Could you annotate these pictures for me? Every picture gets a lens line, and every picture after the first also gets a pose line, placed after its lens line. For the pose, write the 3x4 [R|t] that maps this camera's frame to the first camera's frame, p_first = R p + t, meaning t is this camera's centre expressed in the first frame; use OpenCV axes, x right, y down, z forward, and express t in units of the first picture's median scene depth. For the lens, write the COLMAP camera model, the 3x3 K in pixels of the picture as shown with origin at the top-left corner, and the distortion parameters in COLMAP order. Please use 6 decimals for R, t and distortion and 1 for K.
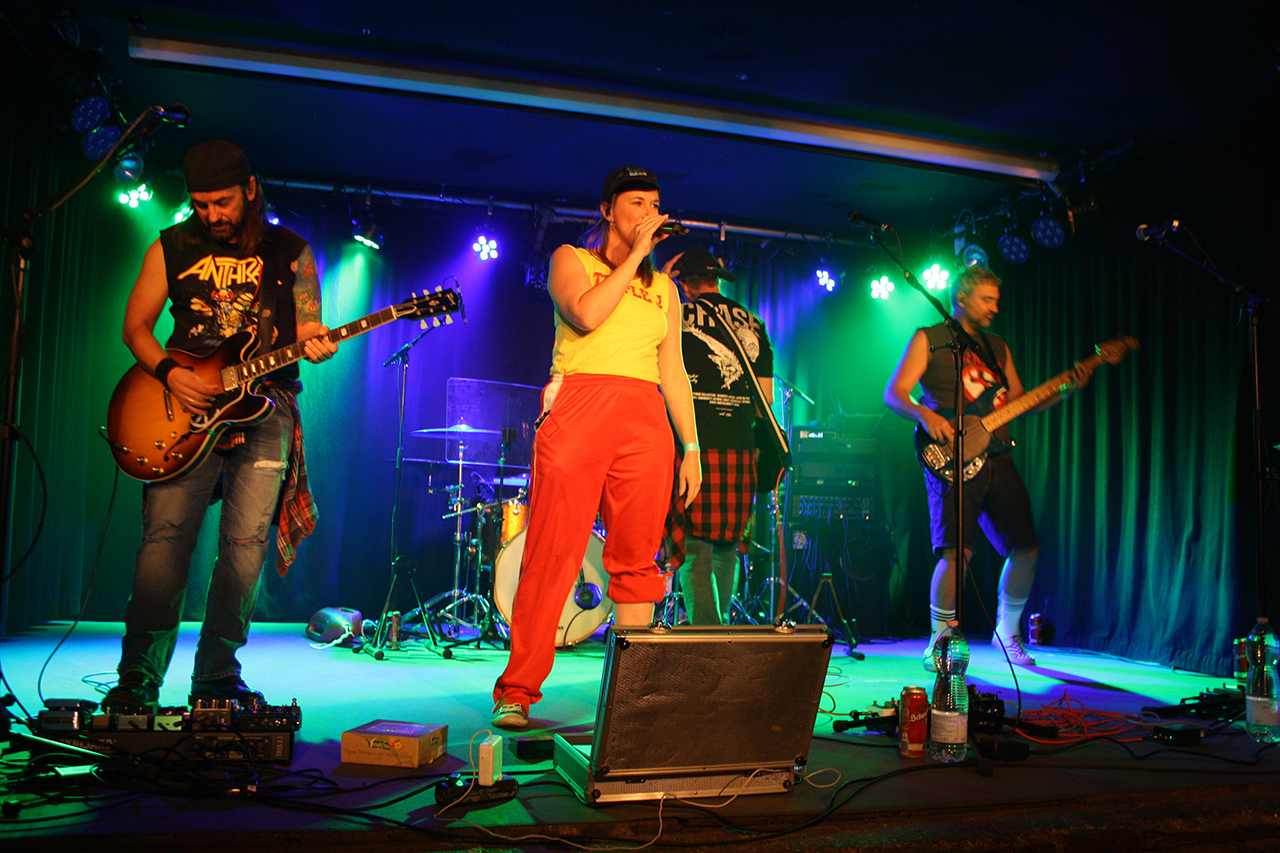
lens RADIAL K [[1089.1, 0, 643.4], [0, 1089.1, 444.7], [0, 0, 1]] dist [-0.153762, 0.111690]
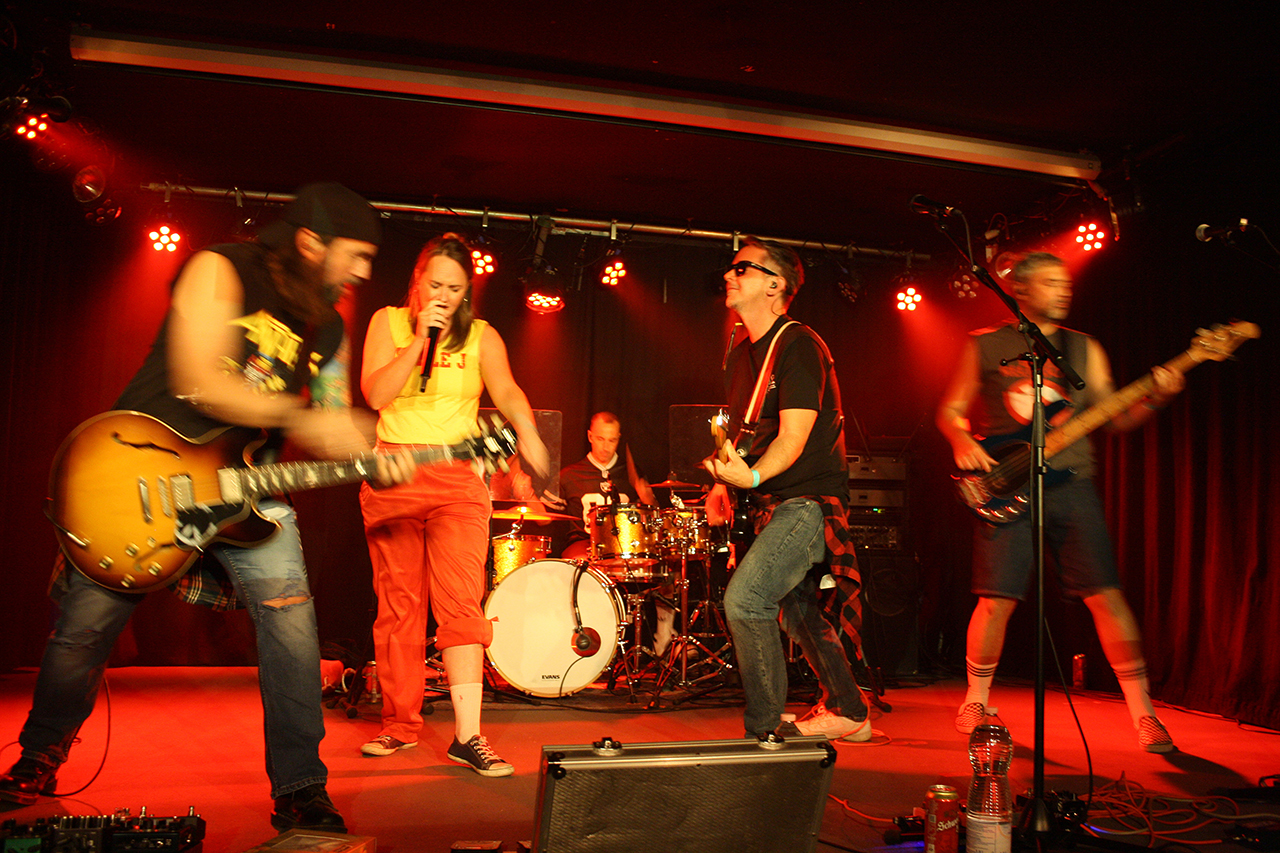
lens RADIAL K [[1089.1, 0, 643.4], [0, 1089.1, 444.7], [0, 0, 1]] dist [-0.153762, 0.111690]
pose [[0.999531, -0.009166, -0.029204, 0.026967], [0.008813, 0.999887, -0.012164, -0.015686], [0.029312, 0.011901, 0.999499, 0.095392]]
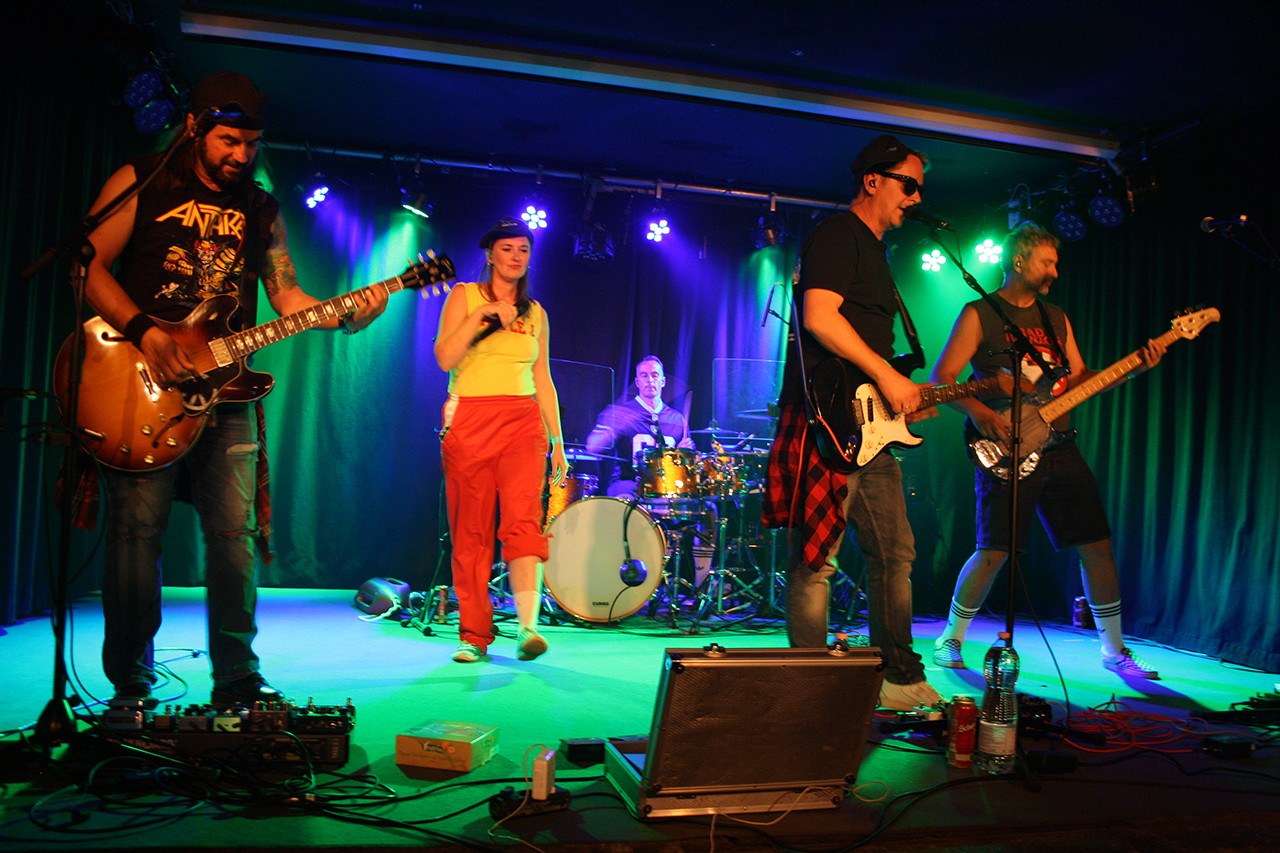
lens RADIAL K [[1085.4, 0, 639.6], [0, 1085.4, 445.1], [0, 0, 1]] dist [-0.153355, 0.111752]
pose [[0.999037, 0.016630, -0.040593, -0.007057], [-0.014692, 0.998759, 0.047583, -0.028164], [0.041334, -0.046940, 0.998042, 0.004181]]
